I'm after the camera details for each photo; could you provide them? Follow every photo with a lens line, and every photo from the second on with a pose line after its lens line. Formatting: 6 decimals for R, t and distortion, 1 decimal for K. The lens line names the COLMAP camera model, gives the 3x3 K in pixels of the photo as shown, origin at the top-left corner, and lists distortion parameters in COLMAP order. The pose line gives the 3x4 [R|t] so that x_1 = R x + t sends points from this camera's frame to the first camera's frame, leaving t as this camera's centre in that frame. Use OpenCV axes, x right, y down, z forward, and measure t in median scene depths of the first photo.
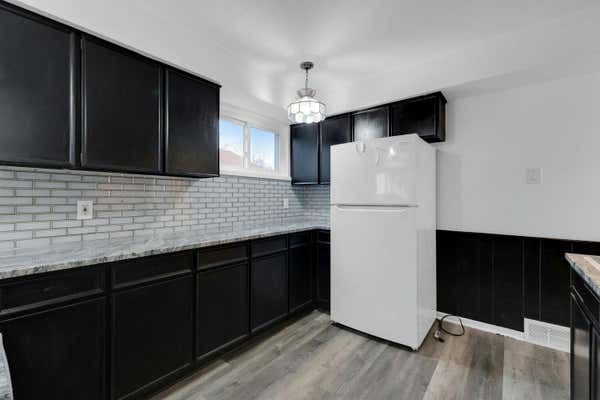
lens RADIAL K [[260.9, 0, 302.1], [0, 260.9, 199.8], [0, 0, 1]] dist [0.015785, 0.000452]
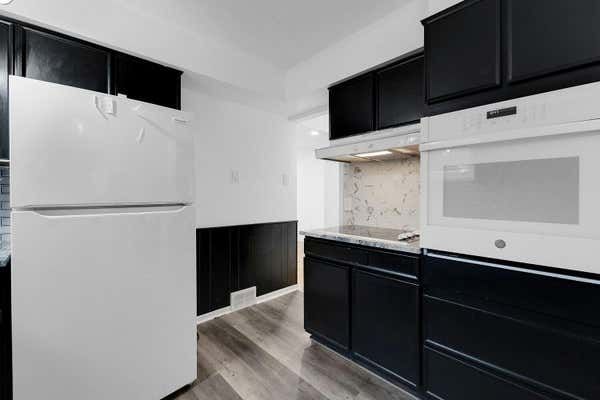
lens RADIAL K [[250.5, 0, 299.4], [0, 250.5, 198.3], [0, 0, 1]] dist [-0.014167, -0.000070]
pose [[0.140405, -0.007008, 0.990069, -0.176758], [0.008705, 0.999945, 0.005843, 0.001672], [-0.990056, 0.007798, 0.140458, 0.362039]]
